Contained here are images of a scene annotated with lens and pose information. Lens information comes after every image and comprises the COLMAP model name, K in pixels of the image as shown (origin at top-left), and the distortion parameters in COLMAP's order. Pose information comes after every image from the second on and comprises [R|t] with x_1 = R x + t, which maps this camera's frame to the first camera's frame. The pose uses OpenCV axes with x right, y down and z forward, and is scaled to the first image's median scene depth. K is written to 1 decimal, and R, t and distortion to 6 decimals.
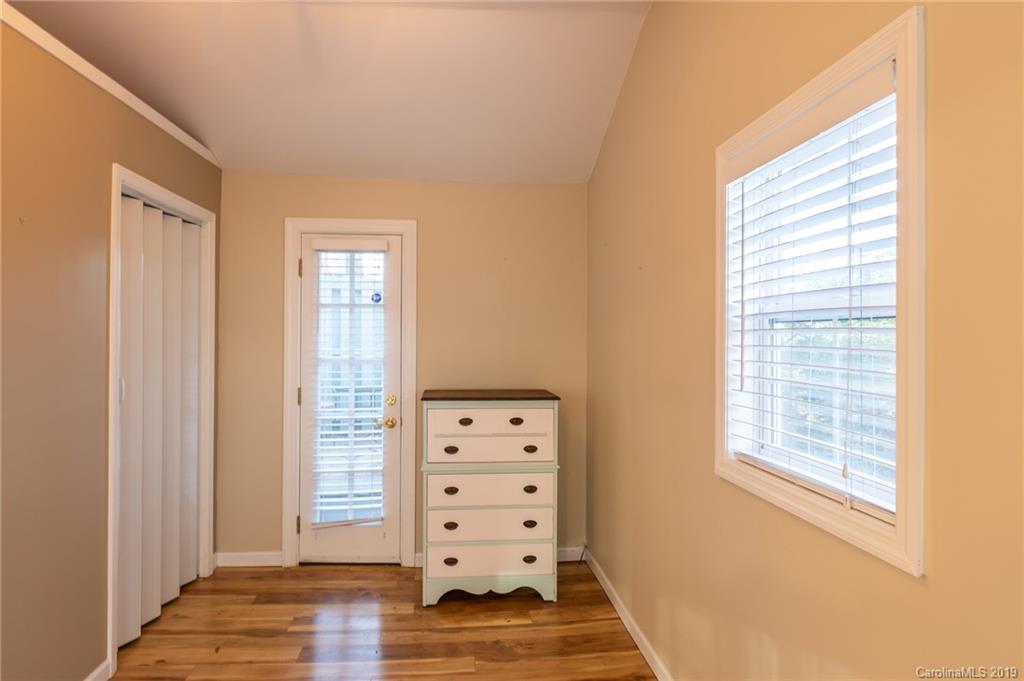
lens RADIAL K [[546.7, 0, 506.2], [0, 546.7, 341.0], [0, 0, 1]] dist [-0.003953, -0.001359]
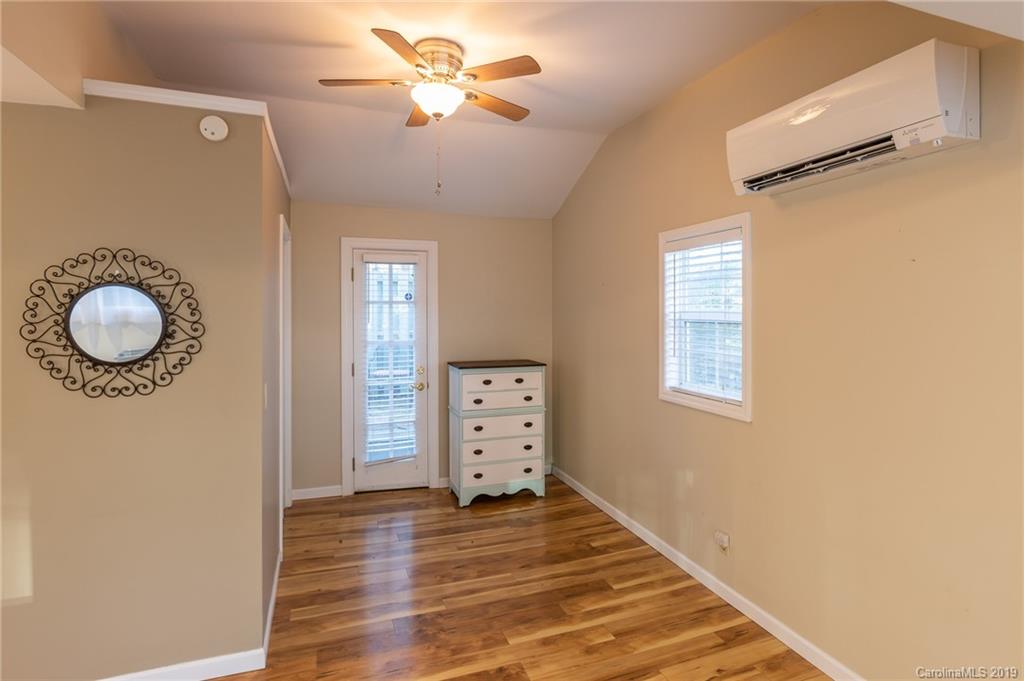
lens RADIAL K [[535.1, 0, 530.0], [0, 535.1, 320.7], [0, 0, 1]] dist [-0.014053, 0.001764]
pose [[0.962957, -0.010306, 0.269457, -0.349580], [0.006408, 0.999862, 0.015341, -0.042273], [-0.269578, -0.013046, 0.962890, -0.435995]]
